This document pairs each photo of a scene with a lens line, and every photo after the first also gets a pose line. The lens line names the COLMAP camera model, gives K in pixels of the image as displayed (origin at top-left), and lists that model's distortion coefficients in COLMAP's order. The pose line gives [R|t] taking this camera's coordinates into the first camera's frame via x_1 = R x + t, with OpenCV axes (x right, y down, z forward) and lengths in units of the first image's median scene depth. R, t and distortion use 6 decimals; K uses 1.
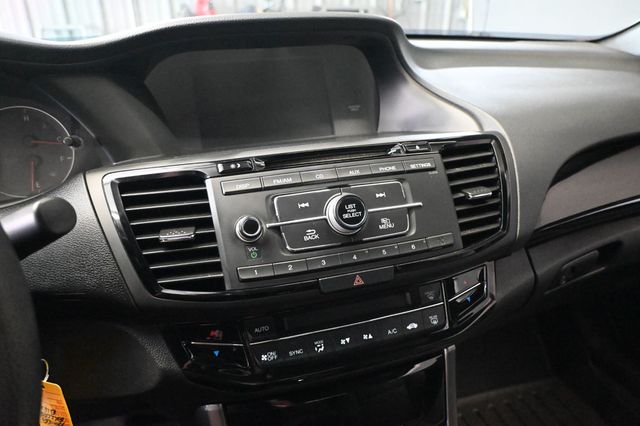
lens RADIAL K [[478.5, 0, 320.2], [0, 478.5, 216.7], [0, 0, 1]] dist [-0.015186, 0.012545]
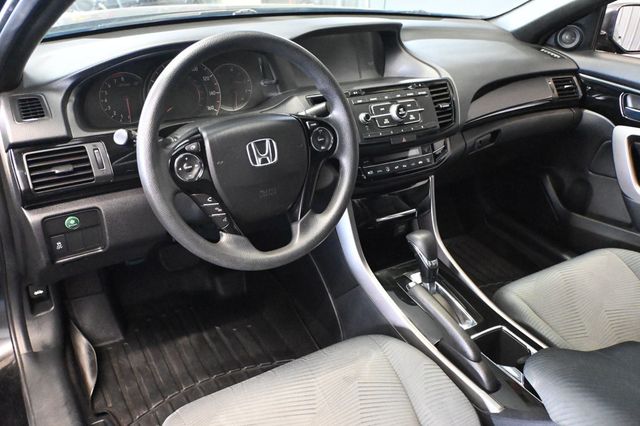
lens RADIAL K [[560.7, 0, 321.4], [0, 560.7, 214.1], [0, 0, 1]] dist [0.003849, -0.003133]
pose [[0.968376, -0.056094, 0.243106, -0.947094], [0.036525, 0.995773, 0.084269, 0.228457], [-0.246805, -0.072724, 0.966332, -1.534108]]
